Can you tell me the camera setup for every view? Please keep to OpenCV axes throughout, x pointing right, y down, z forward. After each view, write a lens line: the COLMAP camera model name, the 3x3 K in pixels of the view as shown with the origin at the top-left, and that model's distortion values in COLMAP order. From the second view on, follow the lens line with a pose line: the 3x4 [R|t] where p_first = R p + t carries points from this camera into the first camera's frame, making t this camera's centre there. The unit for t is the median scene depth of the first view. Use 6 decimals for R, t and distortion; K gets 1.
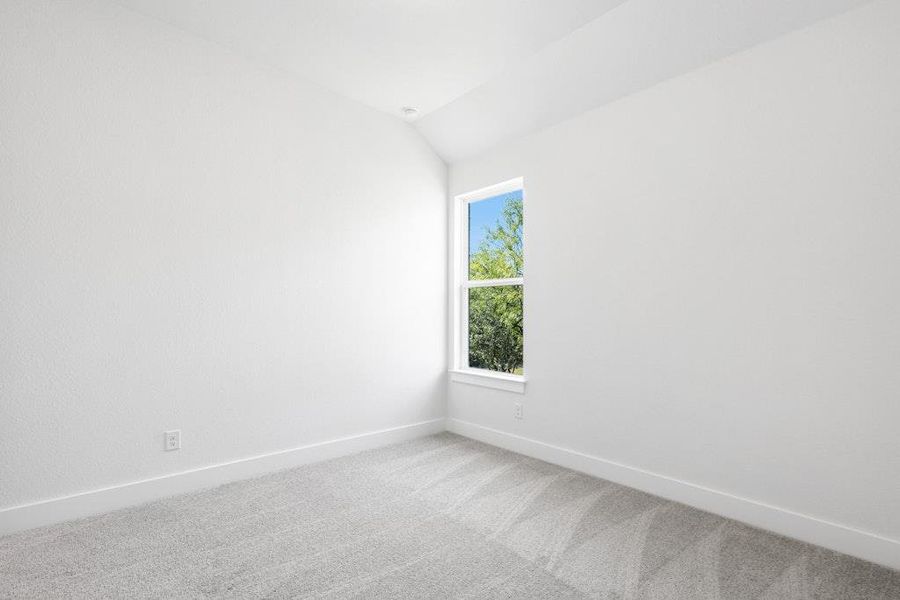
lens RADIAL K [[408.3, 0, 453.5], [0, 408.3, 301.3], [0, 0, 1]] dist [-0.003718, -0.000086]
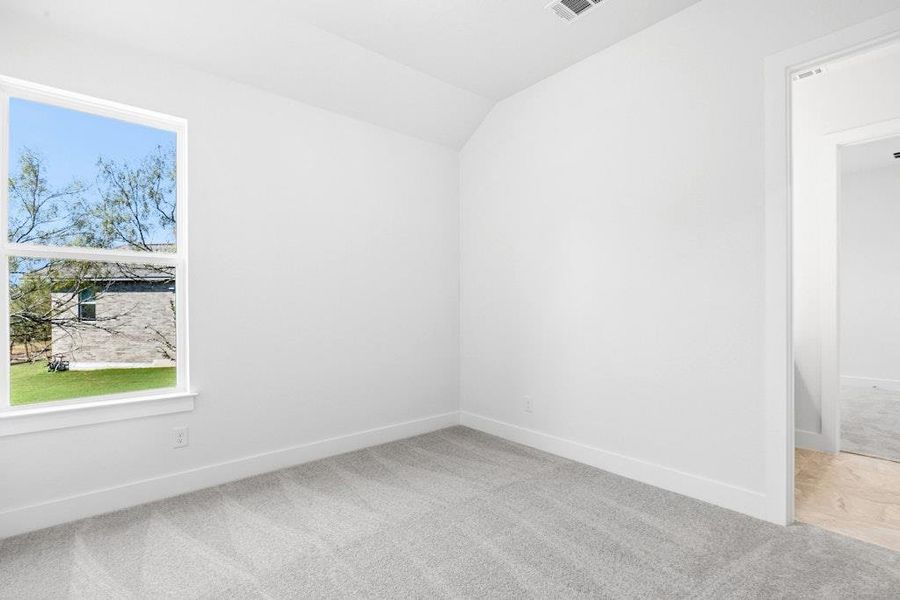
lens RADIAL K [[408.3, 0, 453.5], [0, 408.3, 301.3], [0, 0, 1]] dist [-0.003718, -0.000086]
pose [[0.061310, -0.007070, 0.998094, -0.552445], [-0.043754, 0.998995, 0.009764, -0.005770], [-0.997159, -0.044269, 0.060939, 0.479602]]
